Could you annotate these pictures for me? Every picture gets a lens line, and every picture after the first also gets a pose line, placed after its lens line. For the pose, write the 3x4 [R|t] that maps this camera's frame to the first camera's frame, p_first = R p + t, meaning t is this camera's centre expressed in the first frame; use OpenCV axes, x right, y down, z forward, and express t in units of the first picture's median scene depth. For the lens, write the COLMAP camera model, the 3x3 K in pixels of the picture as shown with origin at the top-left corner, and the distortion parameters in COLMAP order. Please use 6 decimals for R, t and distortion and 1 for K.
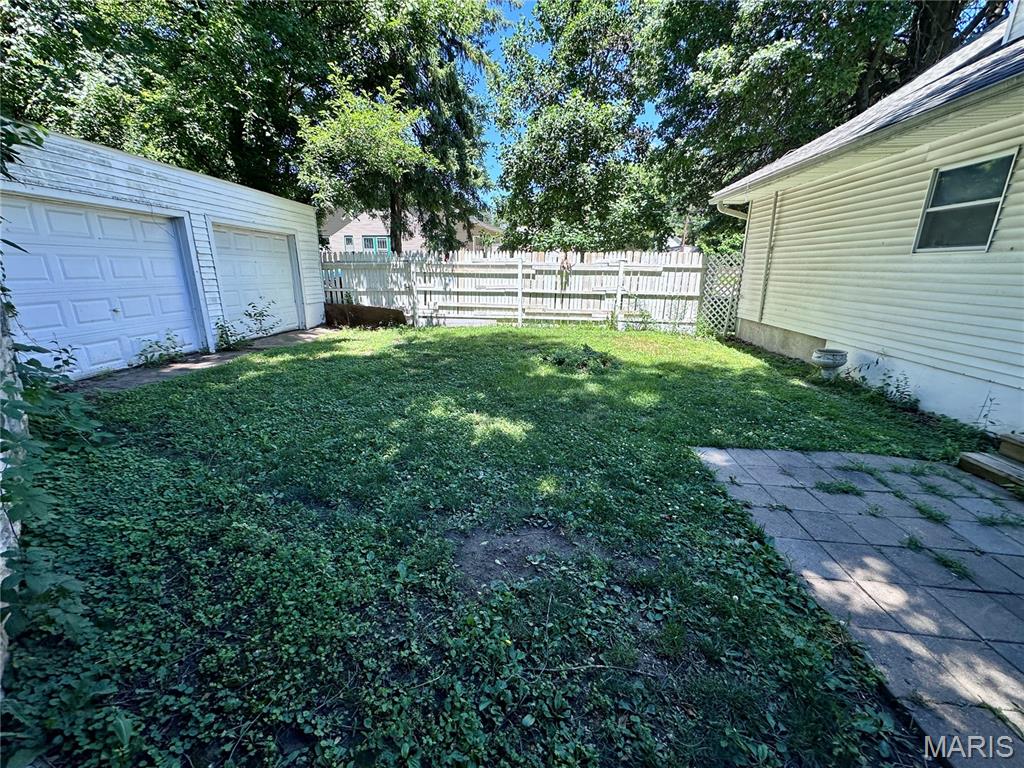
lens RADIAL K [[408.9, 0, 511.6], [0, 408.9, 384.8], [0, 0, 1]] dist [0.002836, 0.000585]
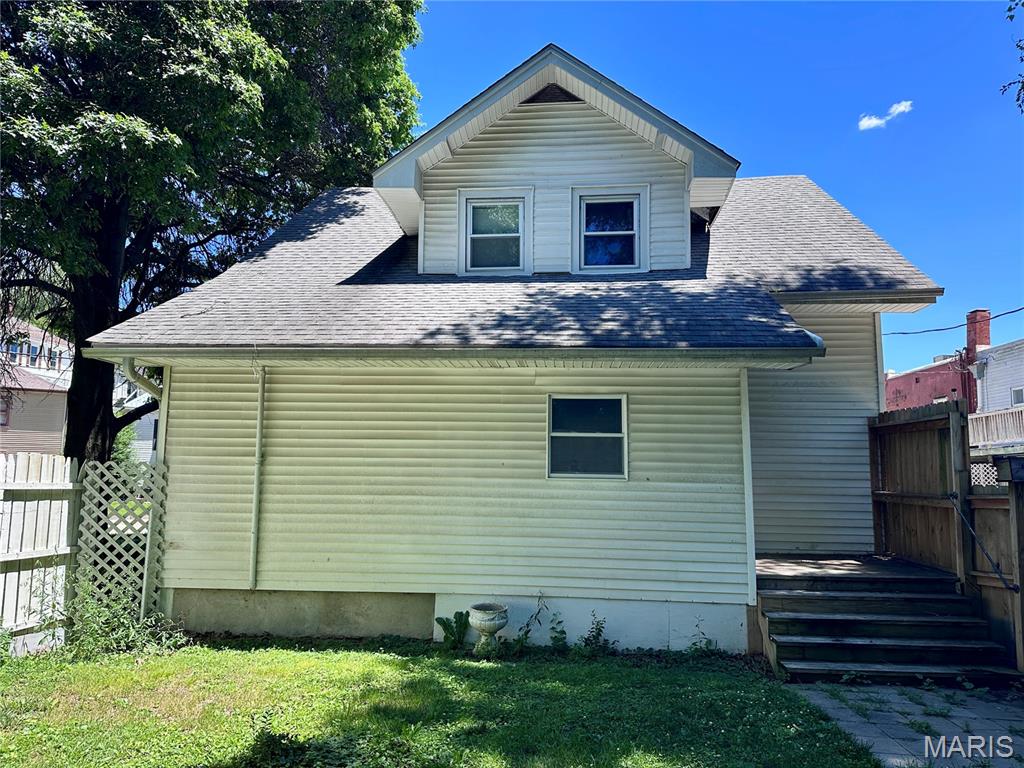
lens RADIAL K [[721.0, 0, 512.2], [0, 721.0, 381.9], [0, 0, 1]] dist [0.049135, -0.003474]
pose [[-0.001266, 0.134676, 0.990889, -0.625870], [0.261961, 0.956331, -0.129645, -0.337086], [-0.965078, 0.259410, -0.036490, 1.078757]]
